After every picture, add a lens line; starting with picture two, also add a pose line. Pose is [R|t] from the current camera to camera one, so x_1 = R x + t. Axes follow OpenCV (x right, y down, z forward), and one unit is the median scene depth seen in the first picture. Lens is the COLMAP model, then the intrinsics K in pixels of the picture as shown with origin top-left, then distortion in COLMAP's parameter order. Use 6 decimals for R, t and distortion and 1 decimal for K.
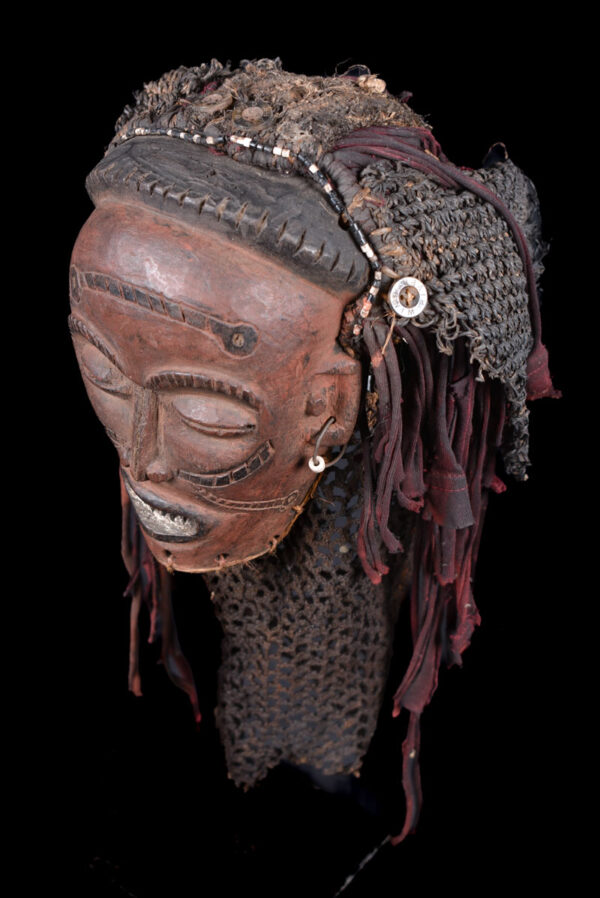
lens RADIAL K [[1414.7, 0, 296.5], [0, 1414.7, 380.6], [0, 0, 1]] dist [0.232777, 0.025468]
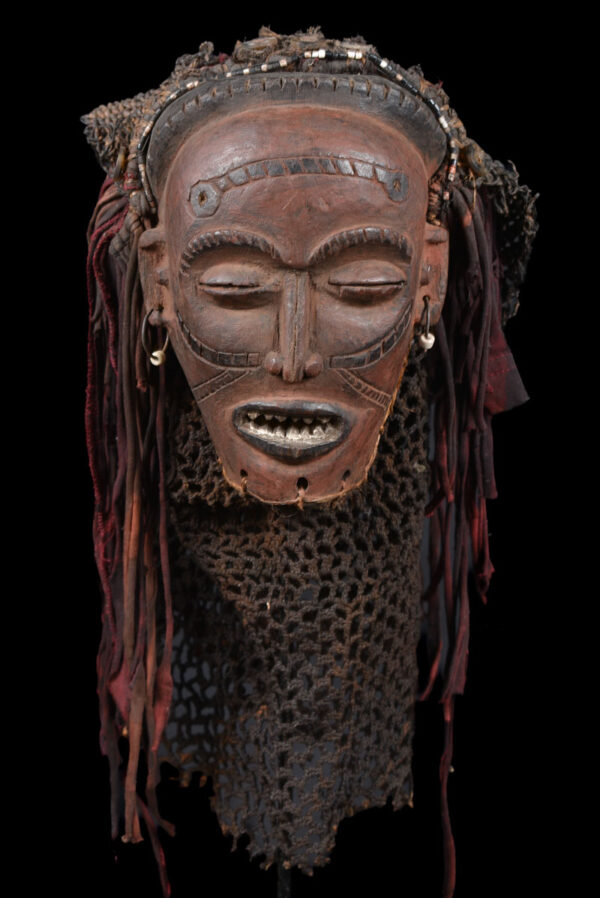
lens RADIAL K [[2040.5, 0, 297.1], [0, 2040.5, 463.2], [0, 0, 1]] dist [0.036842, 0.116006]
pose [[0.794784, -0.147223, 0.588765, -1.041503], [0.360603, 0.894867, -0.263018, 0.540373], [-0.488144, 0.421353, 0.764315, -0.110348]]
